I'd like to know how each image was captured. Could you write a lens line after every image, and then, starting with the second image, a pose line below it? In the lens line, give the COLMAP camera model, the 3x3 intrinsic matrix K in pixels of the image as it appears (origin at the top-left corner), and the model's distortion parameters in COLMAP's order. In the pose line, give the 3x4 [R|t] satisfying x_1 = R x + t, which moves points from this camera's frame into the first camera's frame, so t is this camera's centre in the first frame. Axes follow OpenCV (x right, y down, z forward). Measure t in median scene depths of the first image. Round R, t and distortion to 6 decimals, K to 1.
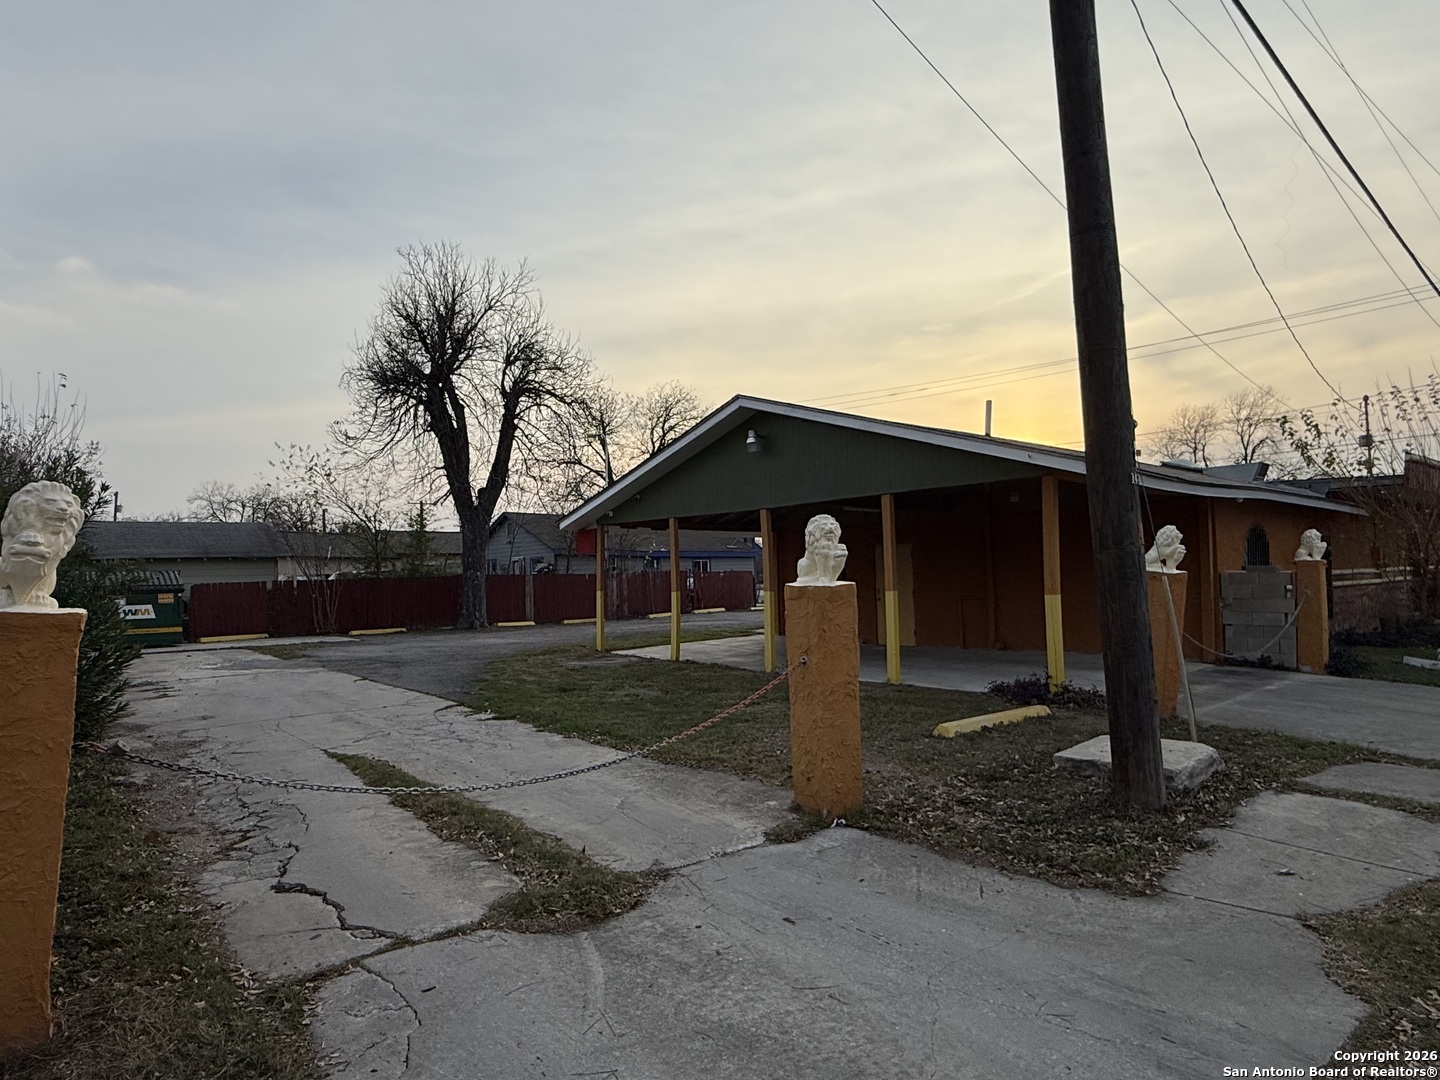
lens RADIAL K [[879.2, 0, 727.8], [0, 879.2, 545.9], [0, 0, 1]] dist [-0.007404, 0.001107]
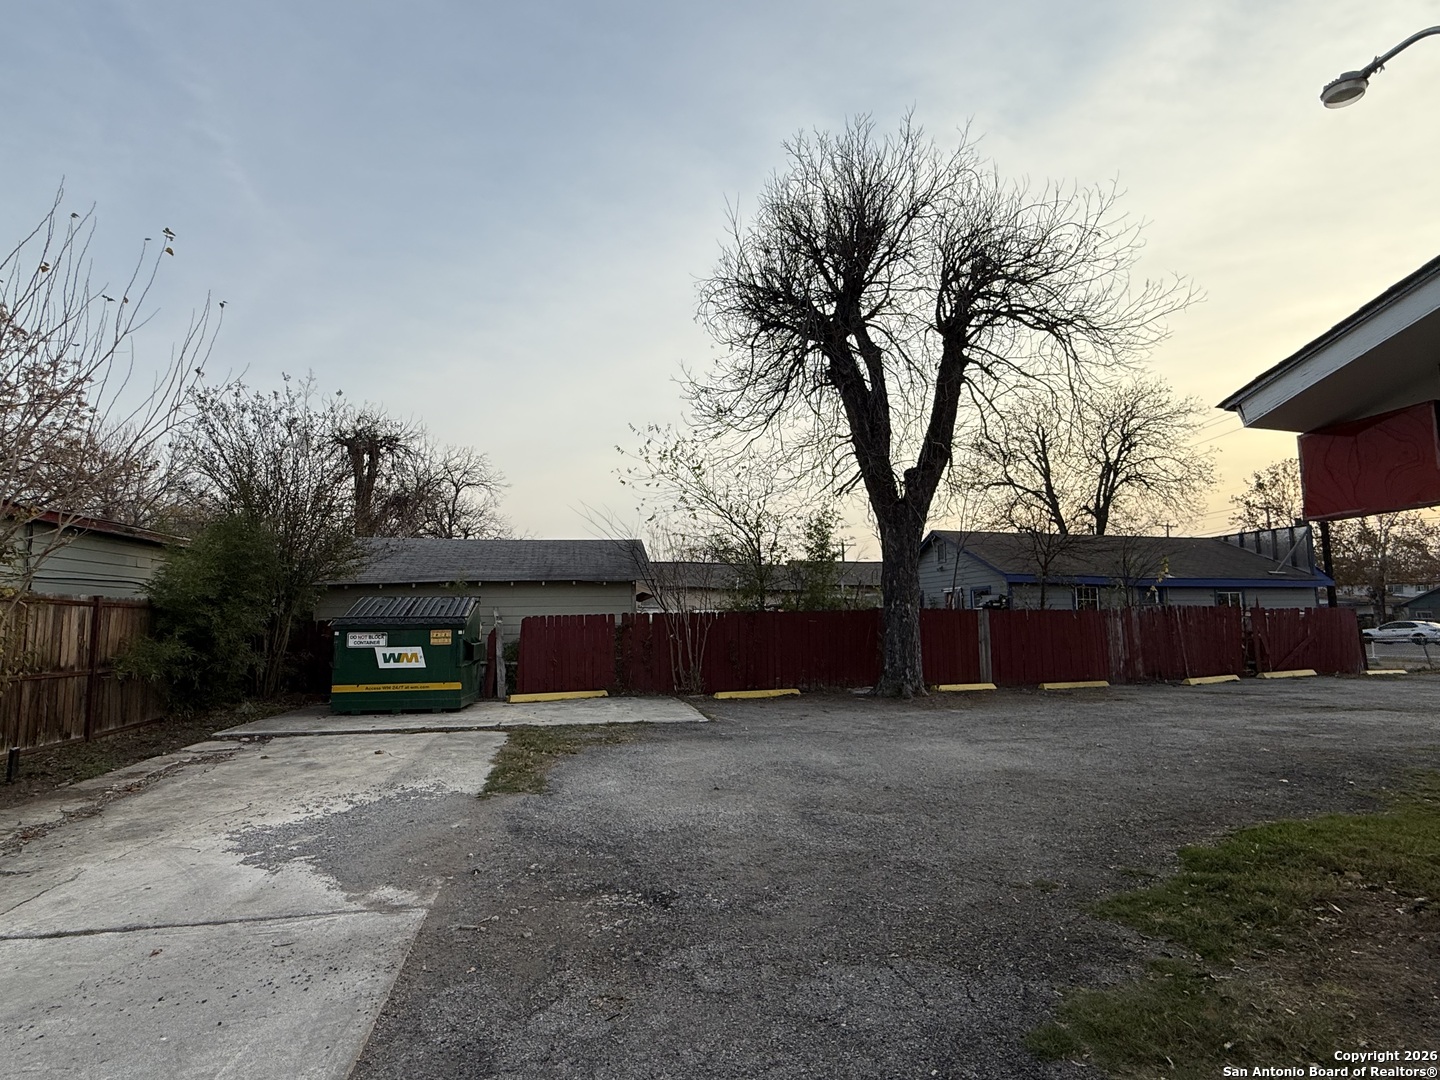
lens RADIAL K [[738.2, 0, 720.1], [0, 738.2, 538.9], [0, 0, 1]] dist [-0.003591, 0.001428]
pose [[0.873613, -0.037135, -0.485202, -0.154052], [0.004160, 0.997617, -0.068863, 0.020671], [0.486603, 0.058141, 0.871686, 0.507041]]
